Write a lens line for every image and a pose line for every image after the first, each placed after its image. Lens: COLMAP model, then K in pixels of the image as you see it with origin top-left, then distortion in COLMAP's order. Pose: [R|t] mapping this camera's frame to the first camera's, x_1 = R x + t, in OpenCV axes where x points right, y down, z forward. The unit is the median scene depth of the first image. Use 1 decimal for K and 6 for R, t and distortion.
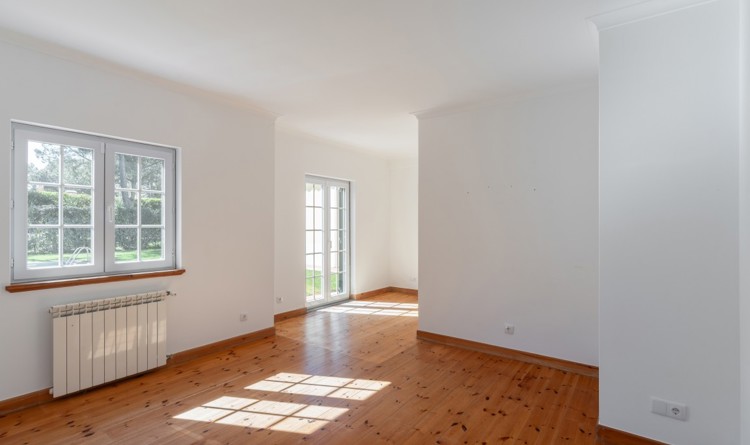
lens RADIAL K [[366.9, 0, 377.9], [0, 366.9, 225.8], [0, 0, 1]] dist [0.000860, -0.000188]
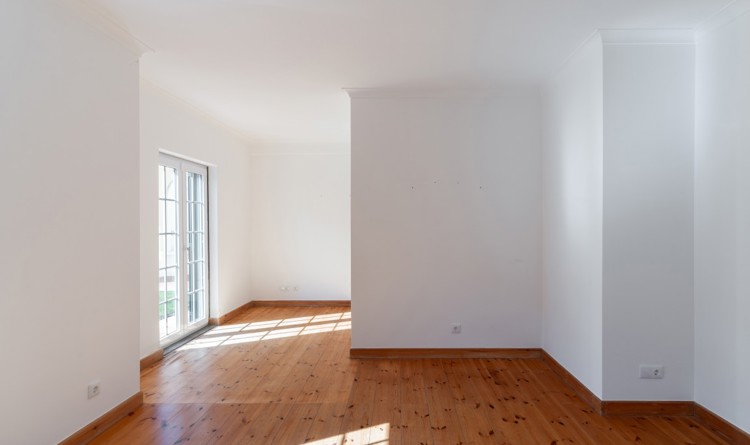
lens RADIAL K [[371.9, 0, 402.4], [0, 371.9, 224.4], [0, 0, 1]] dist [0.000135, -0.000341]
pose [[0.809681, -0.013732, 0.586710, -0.353271], [0.012925, 0.999901, 0.005567, -0.004832], [-0.586728, 0.003076, 0.809778, 0.287491]]
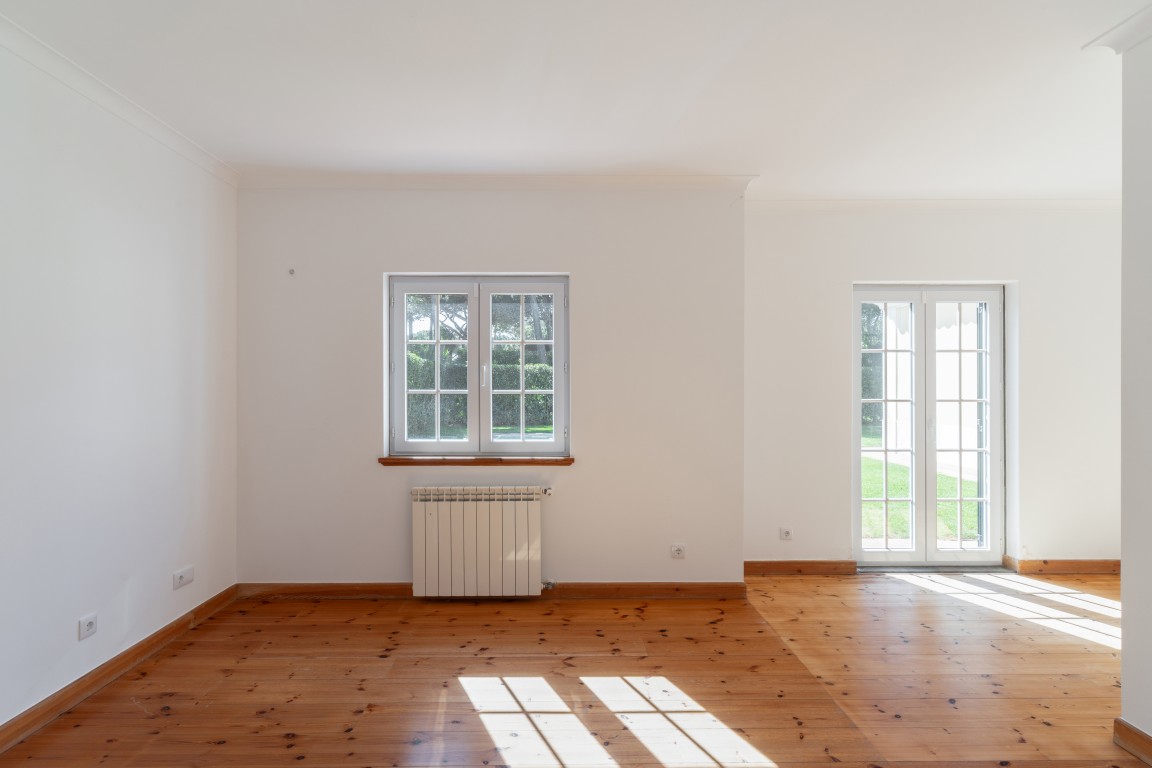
lens RADIAL K [[560.7, 0, 566.9], [0, 560.7, 395.5], [0, 0, 1]] dist [0.001693, -0.000723]
pose [[0.583564, 0.001725, -0.812065, 0.269872], [0.000906, 0.999996, 0.002776, 0.004551], [0.812067, -0.002356, 0.583560, 0.398666]]
